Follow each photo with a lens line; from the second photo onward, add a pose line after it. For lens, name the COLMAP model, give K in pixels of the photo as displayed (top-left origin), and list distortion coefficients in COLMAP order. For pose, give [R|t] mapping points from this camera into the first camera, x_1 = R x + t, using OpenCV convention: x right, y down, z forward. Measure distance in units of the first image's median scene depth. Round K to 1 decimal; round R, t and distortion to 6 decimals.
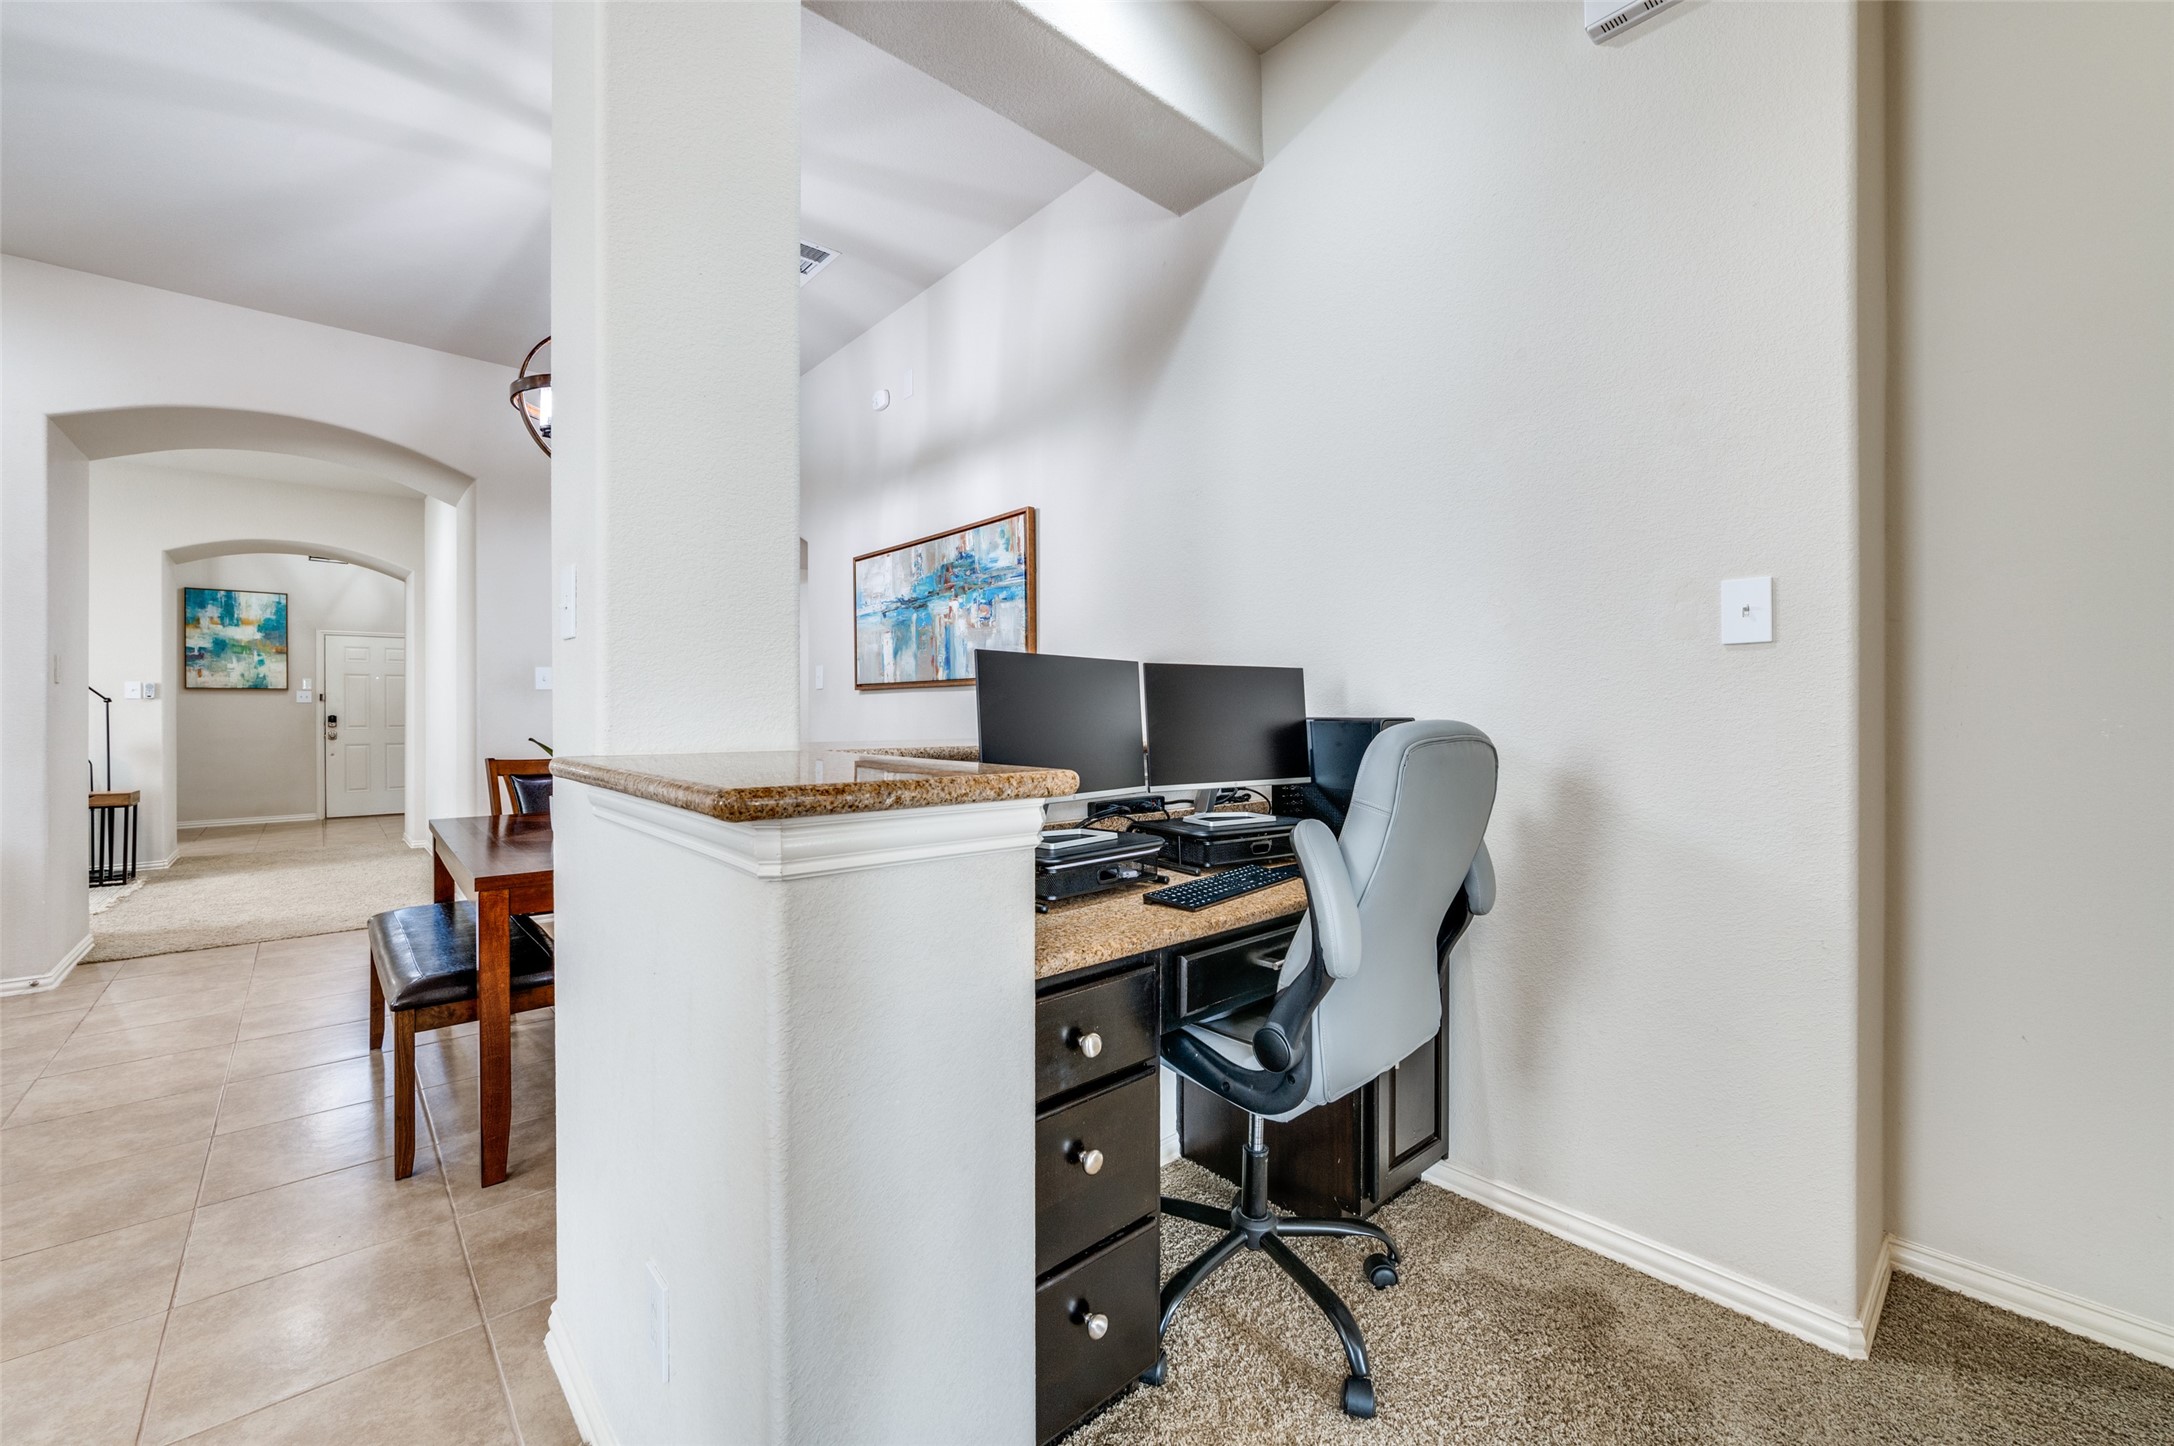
lens RADIAL K [[868.8, 0, 1084.2], [0, 868.8, 711.0], [0, 0, 1]] dist [-0.003857, 0.000323]
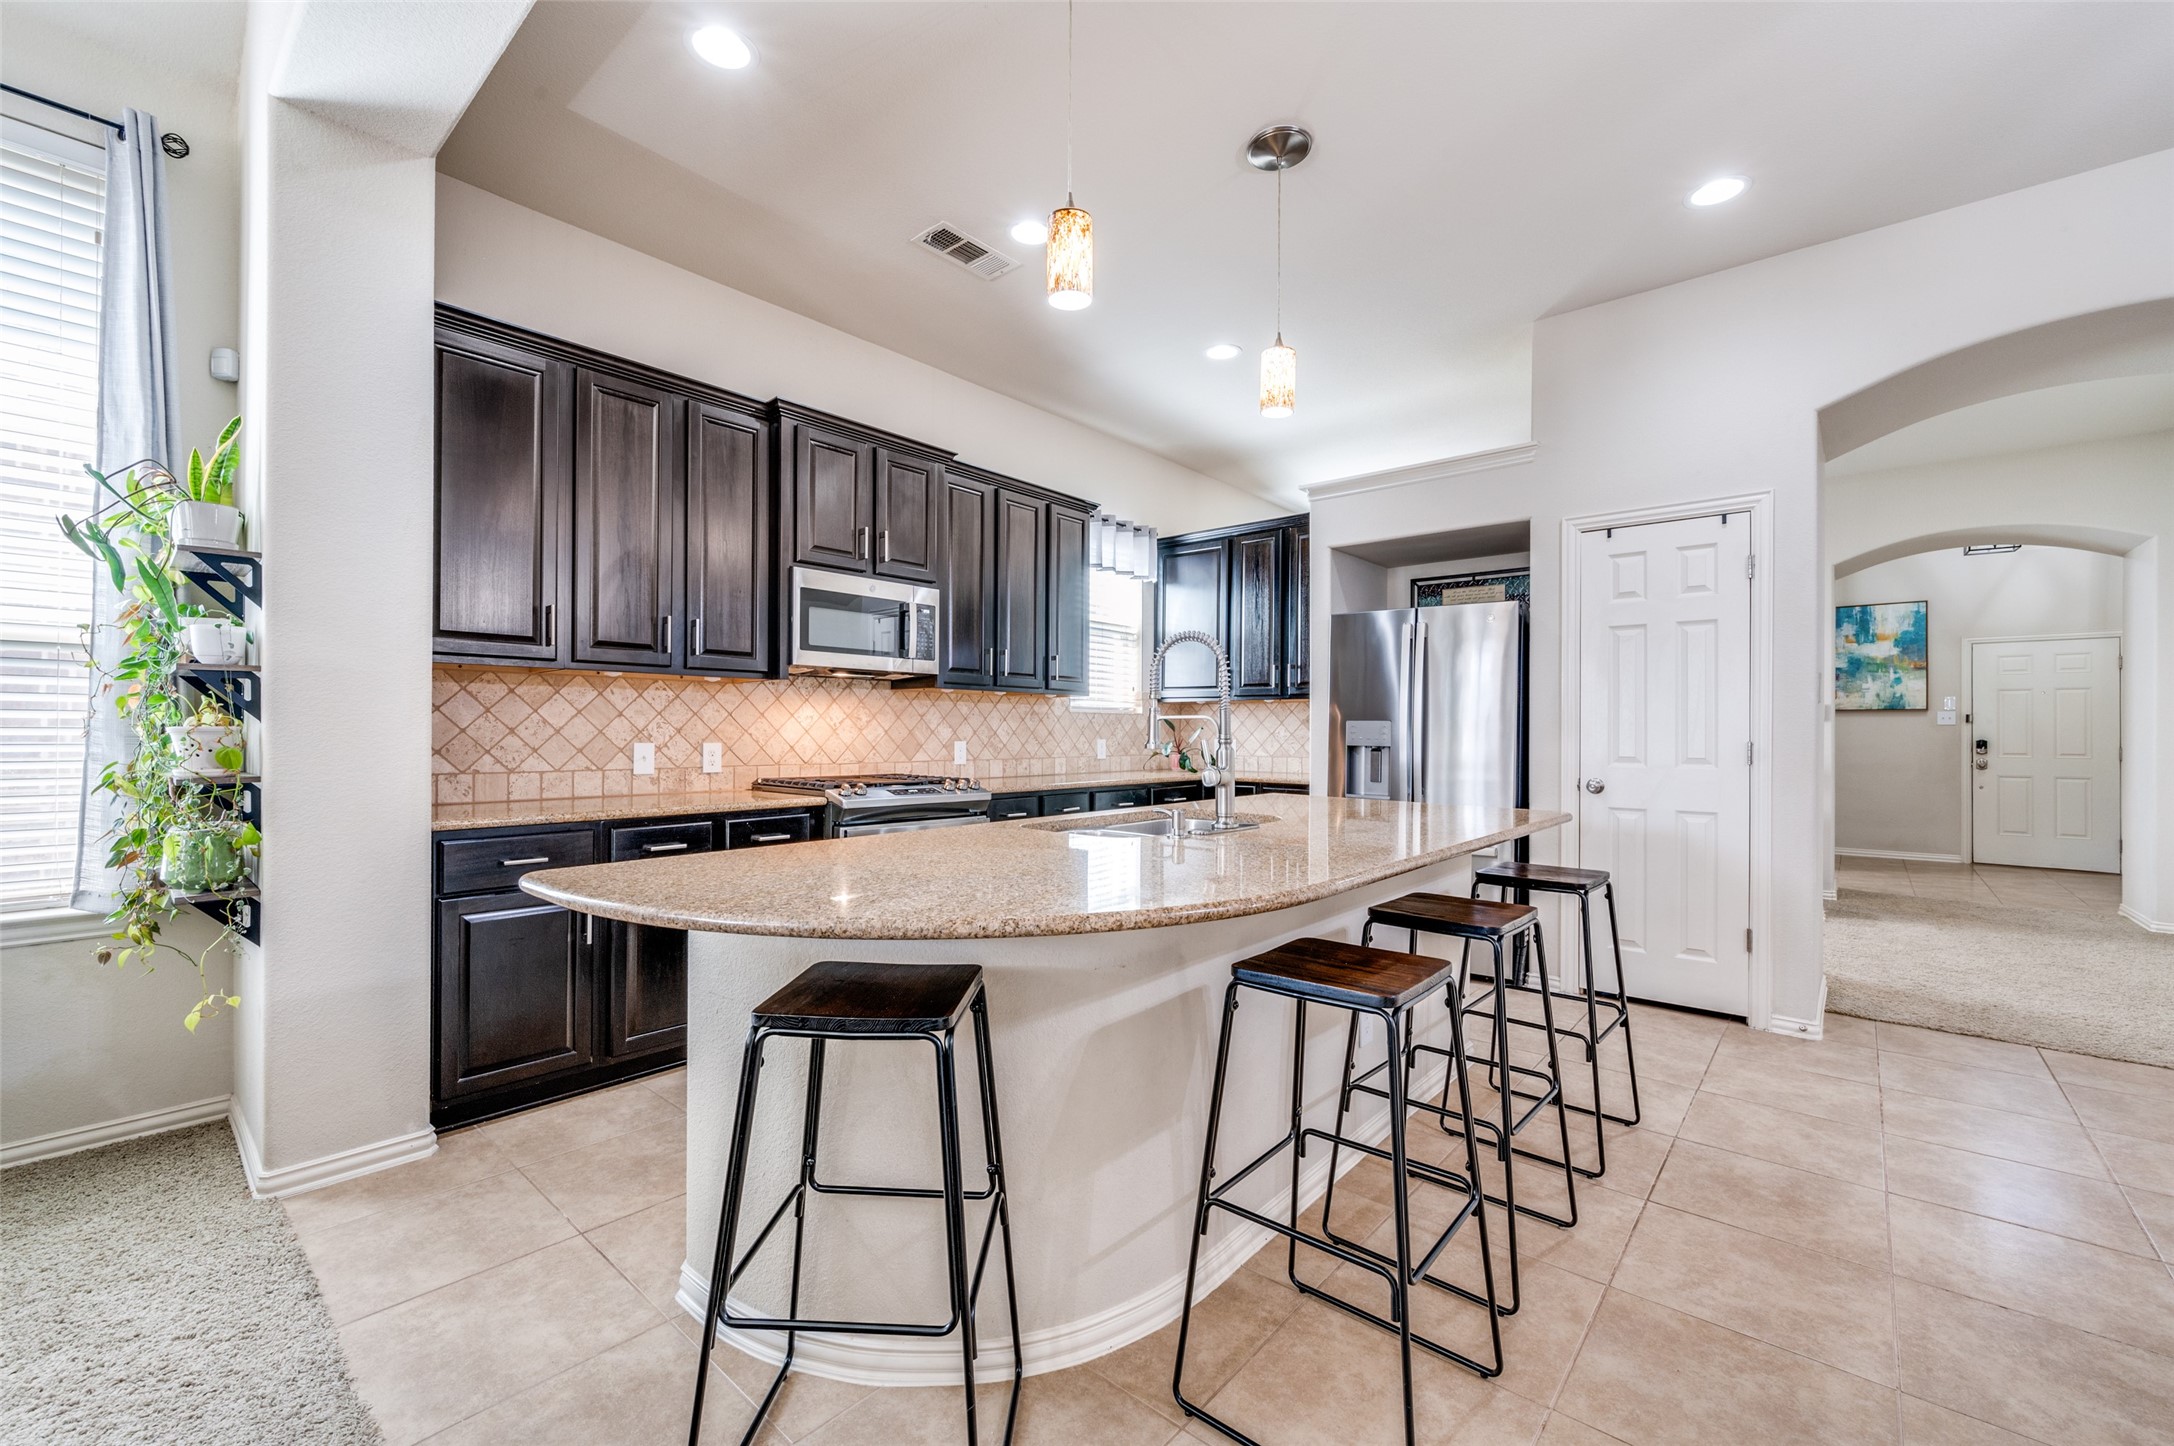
lens RADIAL K [[883.8, 0, 1087.0], [0, 883.8, 731.0], [0, 0, 1]] dist [-0.003235, 0.000344]
pose [[0.125811, 0.001565, -0.992053, -0.336496], [-0.004755, 0.999988, 0.000974, -0.000714], [0.992043, 0.004595, 0.125817, 0.106660]]
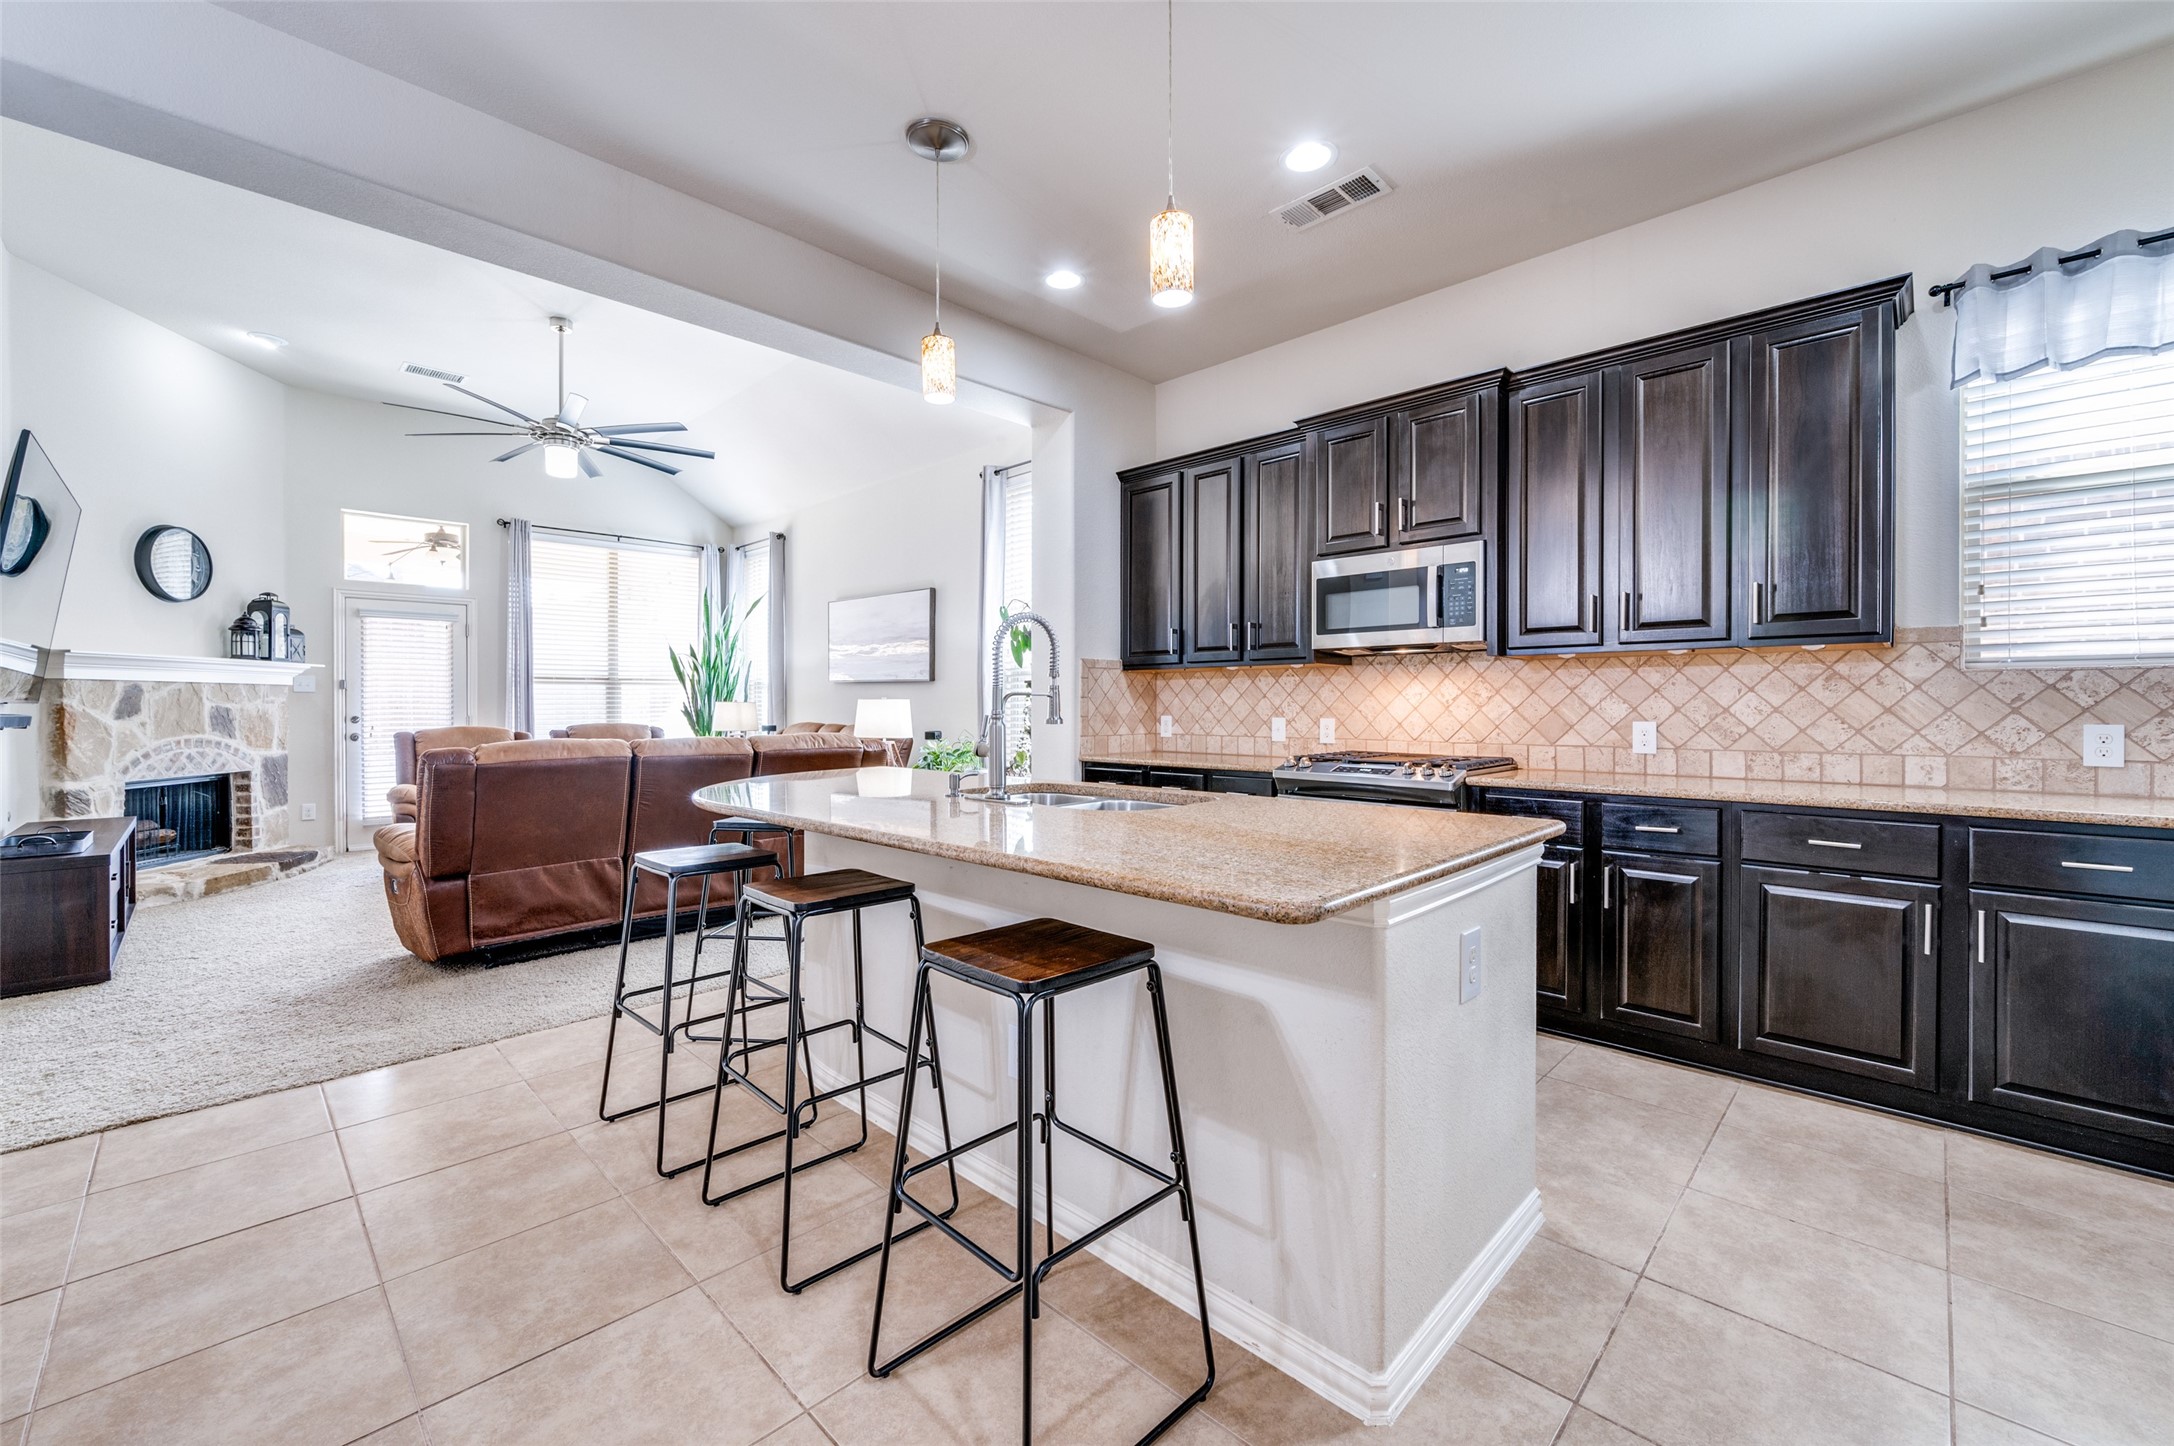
lens RADIAL K [[868.8, 0, 1084.2], [0, 868.8, 711.0], [0, 0, 1]] dist [-0.003857, 0.000323]
pose [[-0.997728, 0.003164, -0.067294, -0.928743], [0.002795, 0.999981, 0.005580, -0.001551], [0.067310, 0.005379, -0.997718, 0.887673]]
